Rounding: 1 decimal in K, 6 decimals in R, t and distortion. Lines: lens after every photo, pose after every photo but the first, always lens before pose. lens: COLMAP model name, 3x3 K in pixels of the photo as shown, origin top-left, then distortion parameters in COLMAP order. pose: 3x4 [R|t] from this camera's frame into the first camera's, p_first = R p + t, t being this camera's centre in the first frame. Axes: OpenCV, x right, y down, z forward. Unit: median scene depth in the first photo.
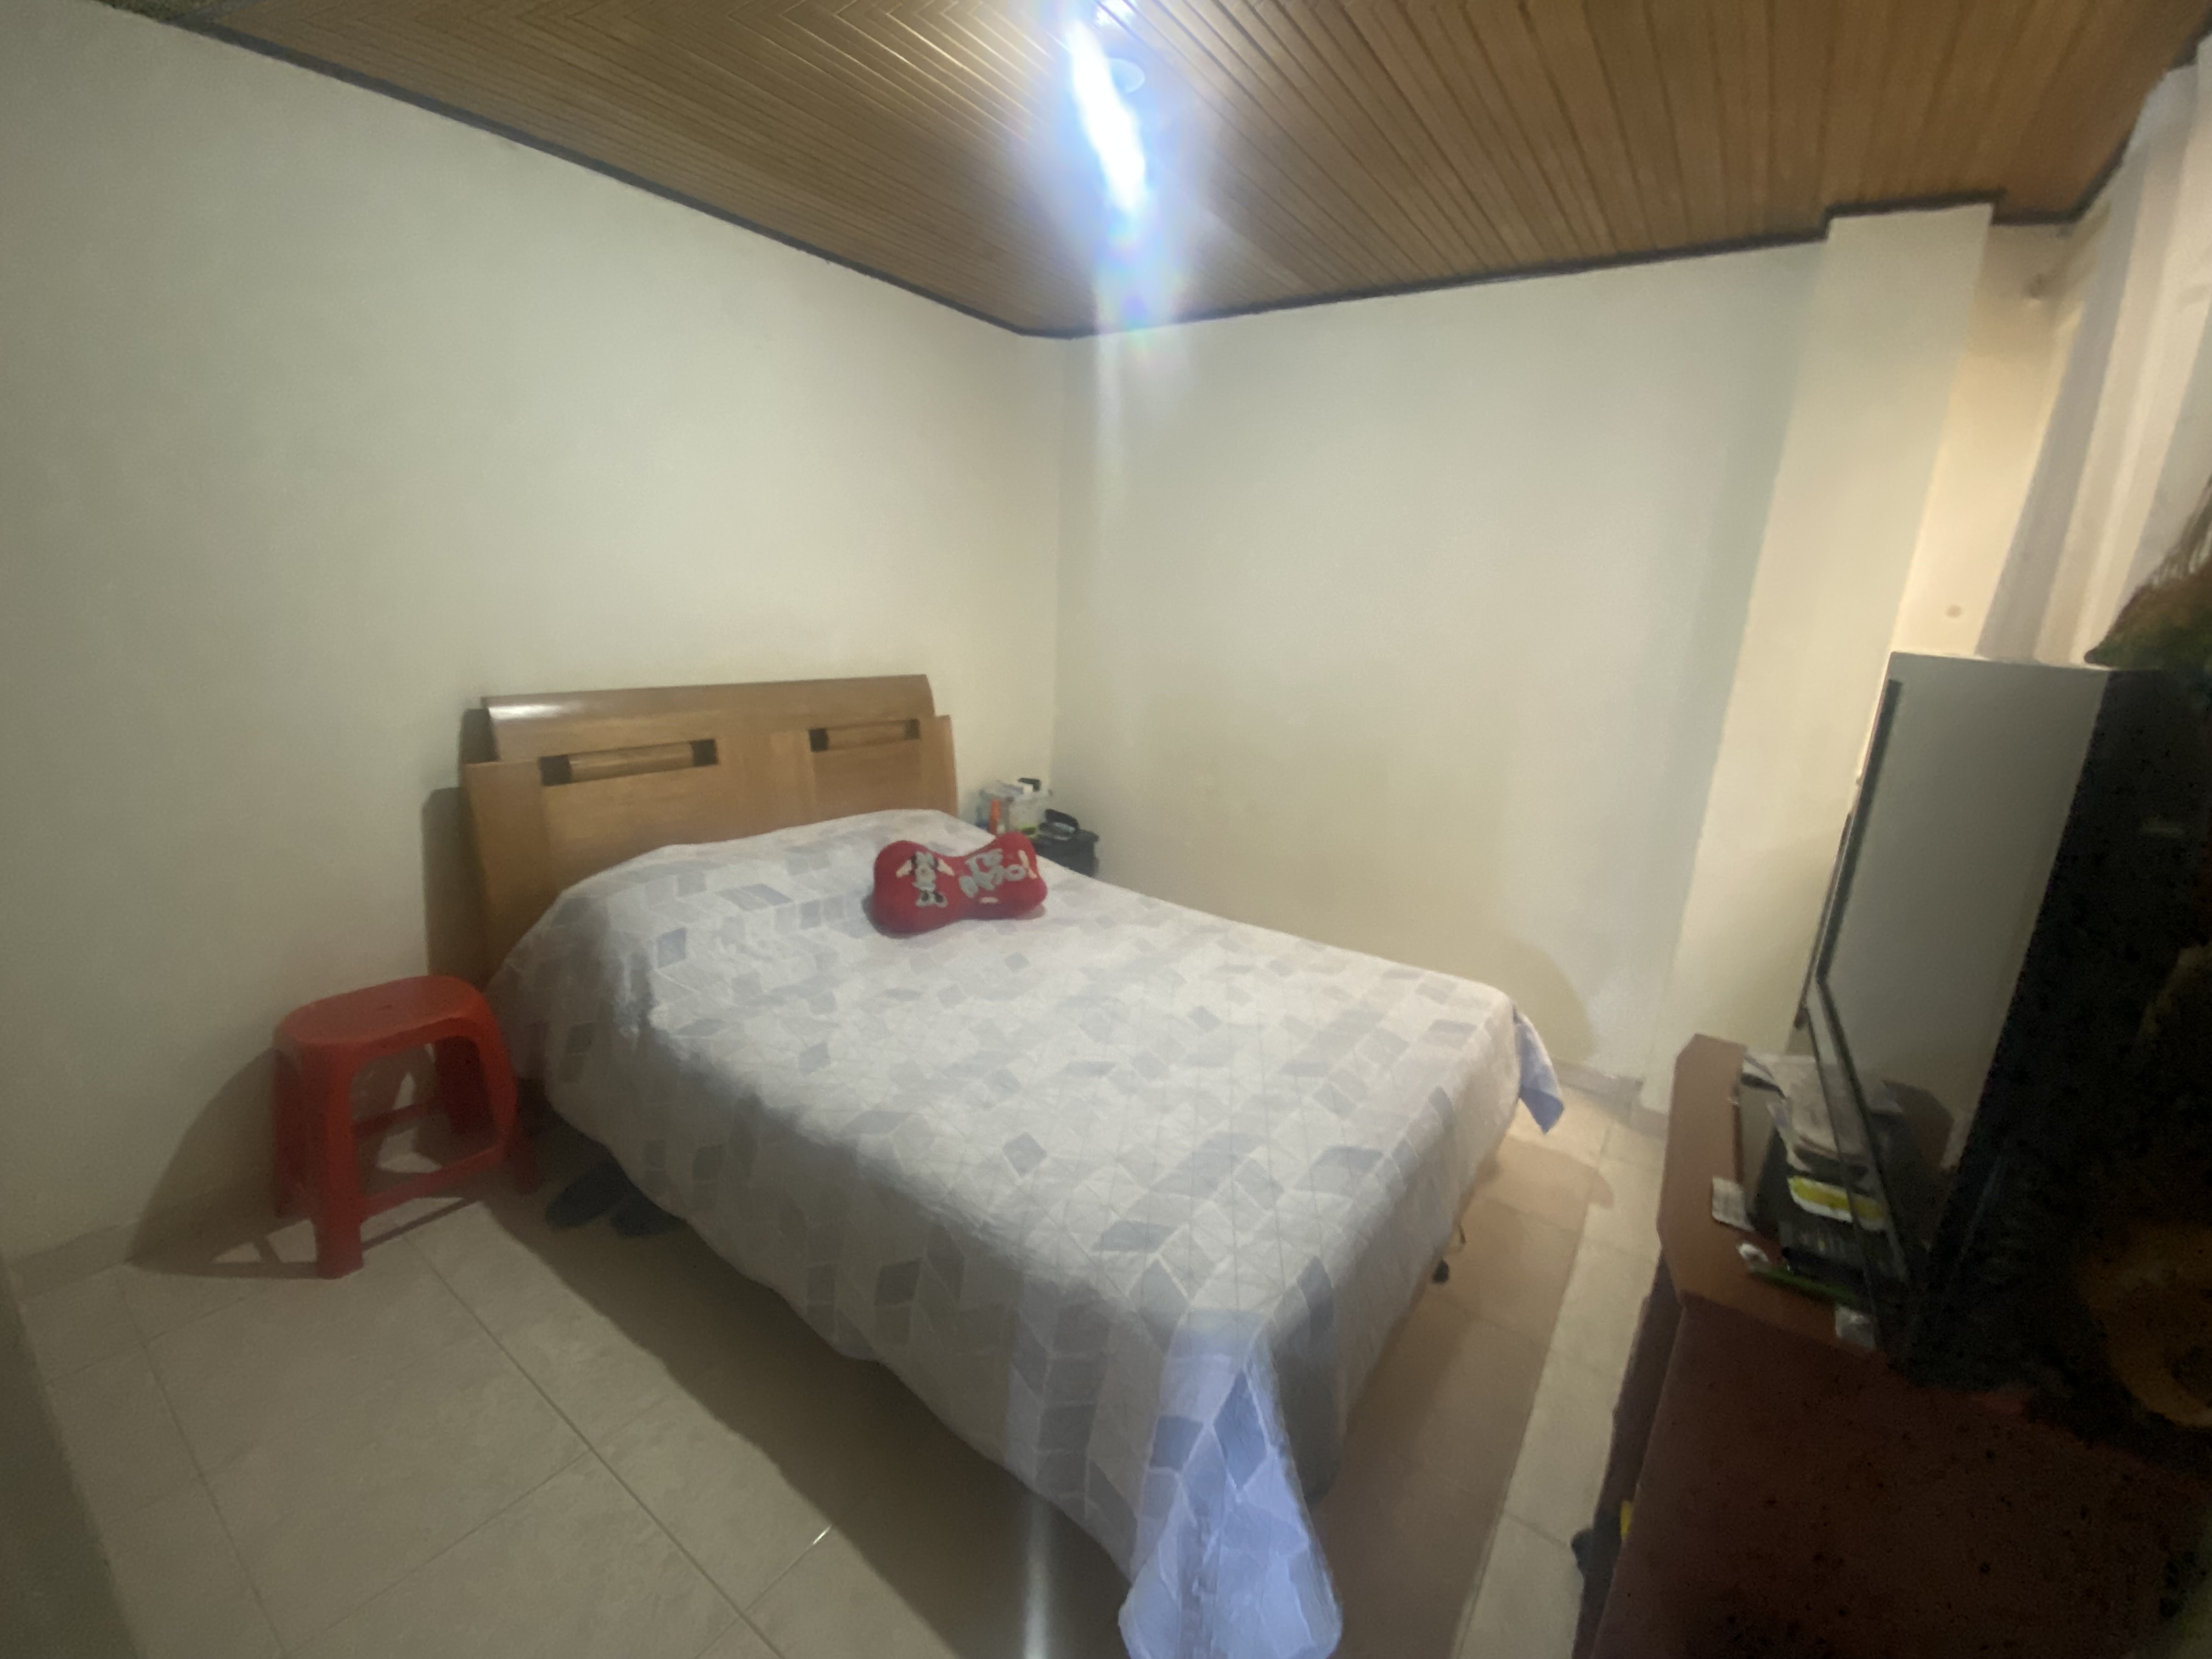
lens RADIAL K [[913.1, 0, 1106.0], [0, 913.1, 829.5], [0, 0, 1]] dist [-0.000072, -0.000007]
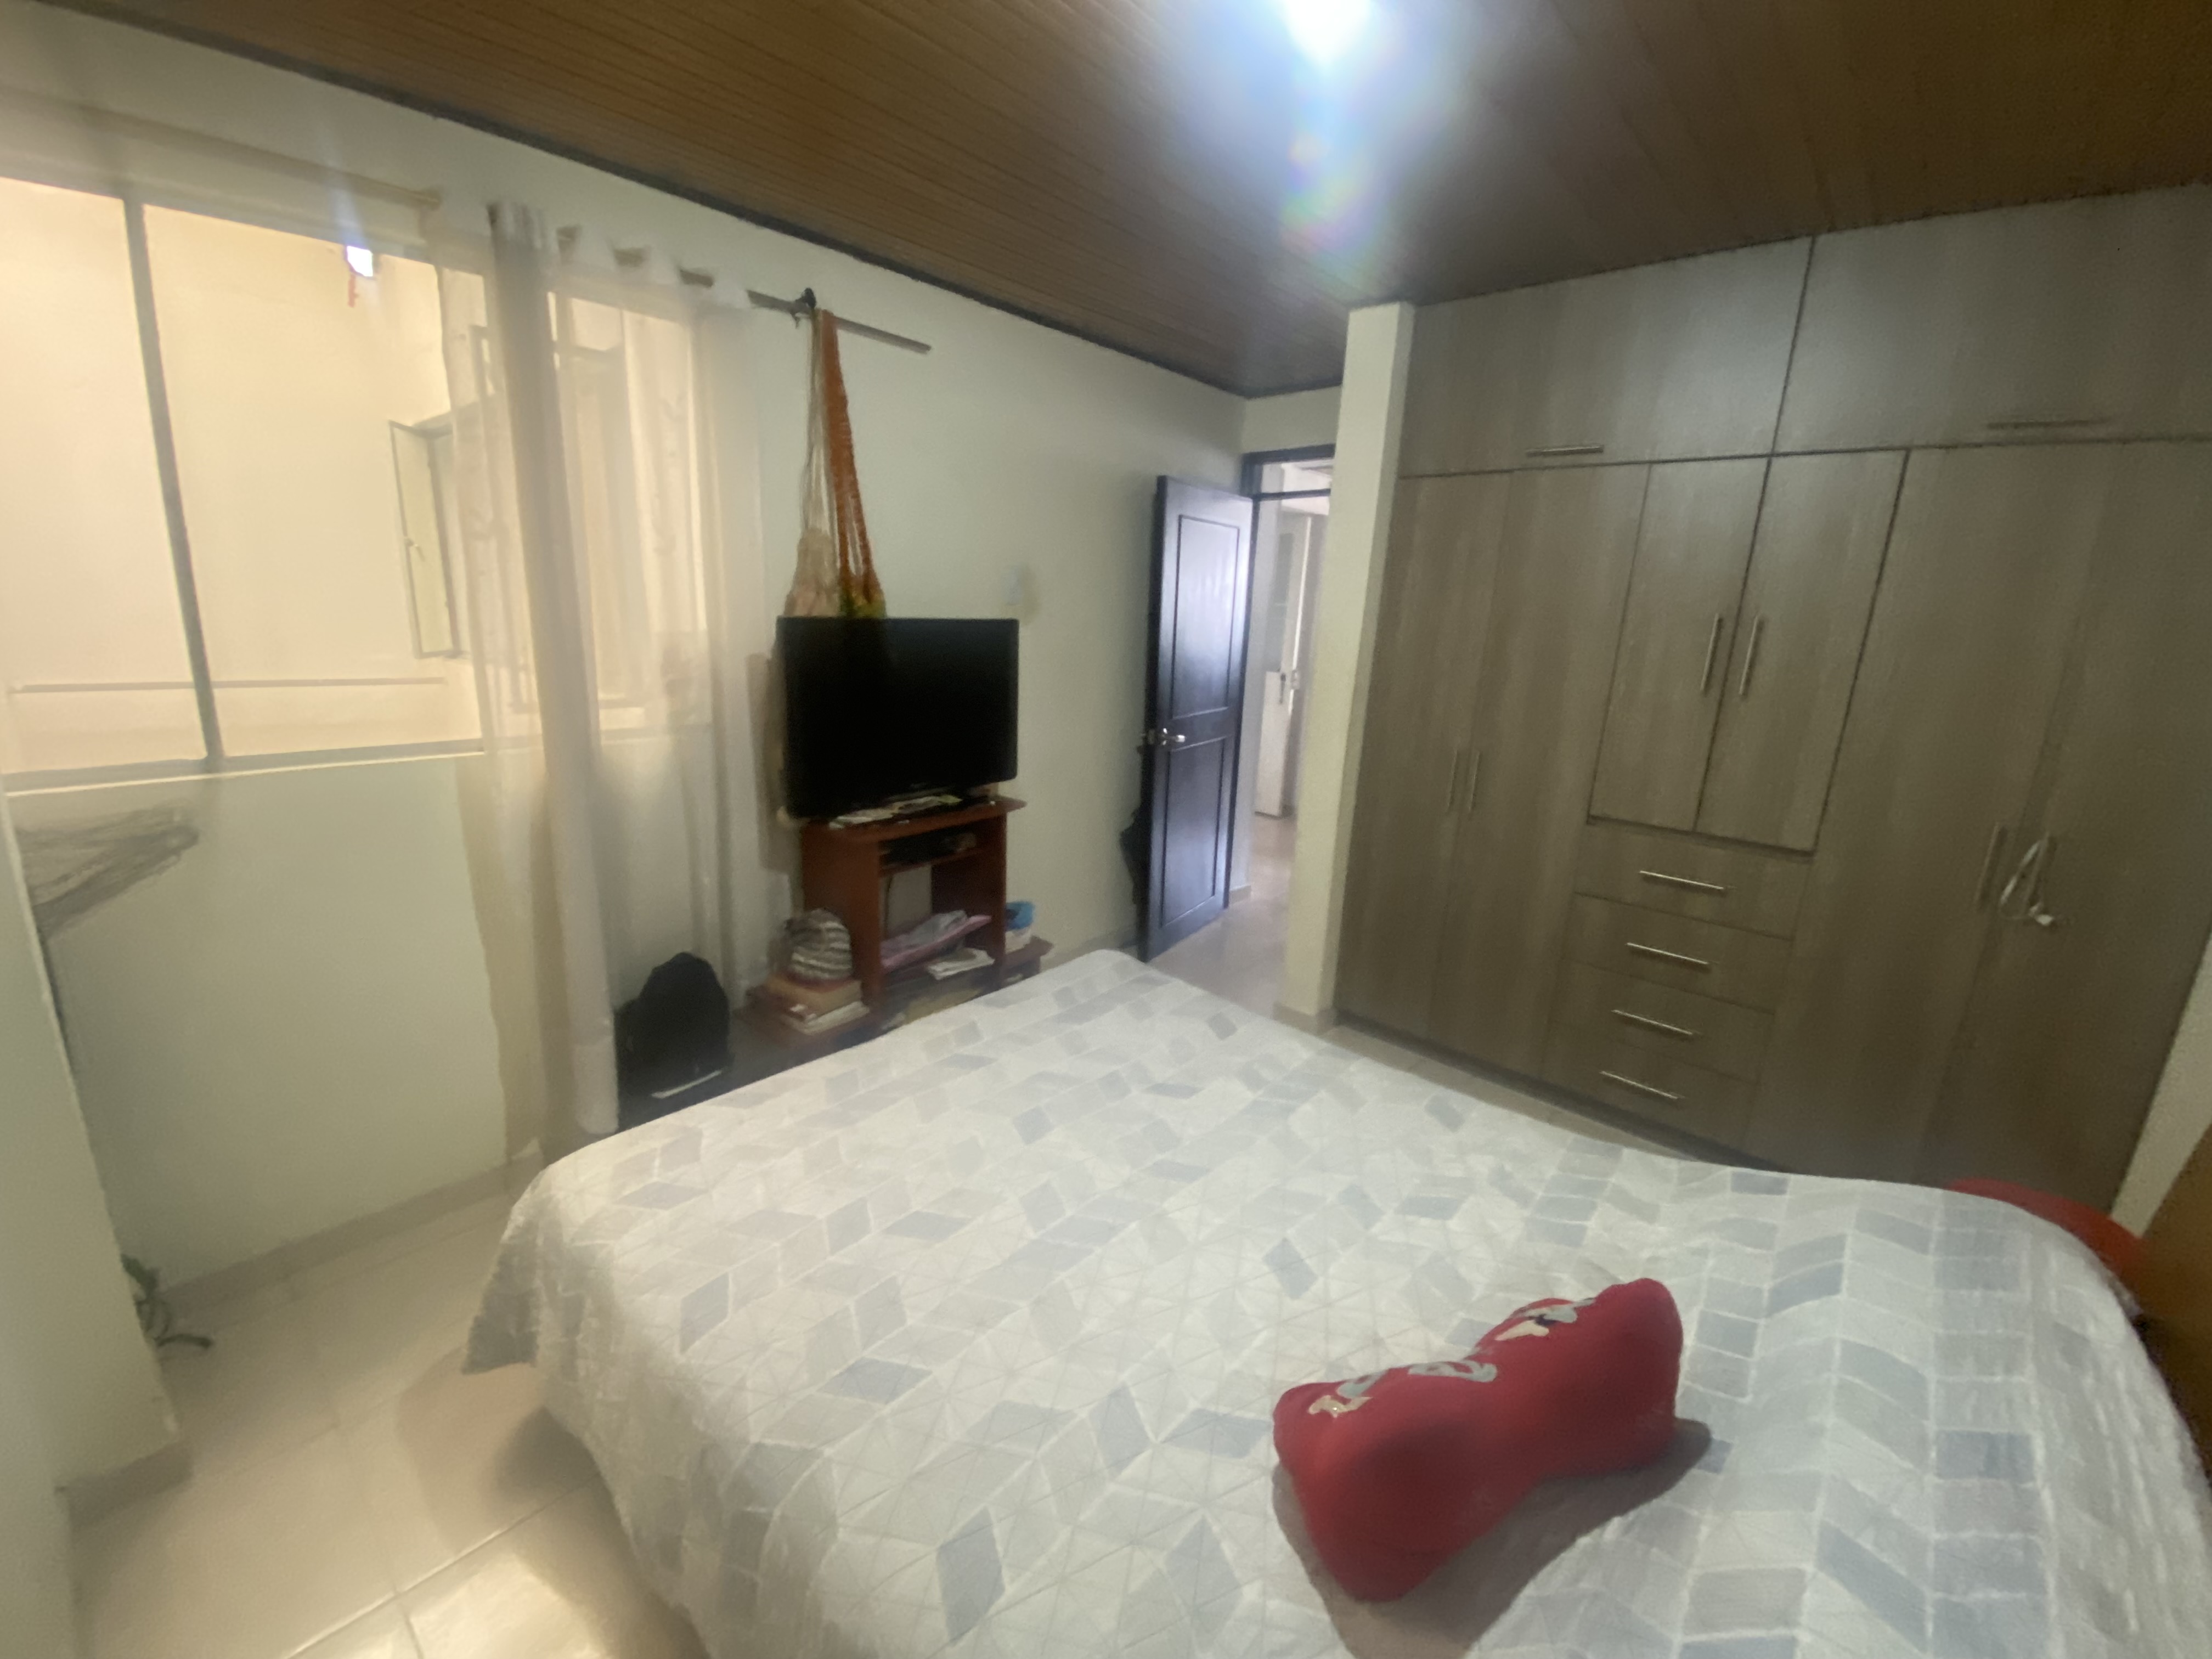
lens RADIAL K [[913.1, 0, 1106.0], [0, 913.1, 829.5], [0, 0, 1]] dist [-0.000072, -0.000007]
pose [[-0.990631, -0.104025, 0.088478, -0.004727], [-0.048519, 0.873718, 0.484007, -0.431208], [-0.127654, 0.475180, -0.870579, 1.578259]]
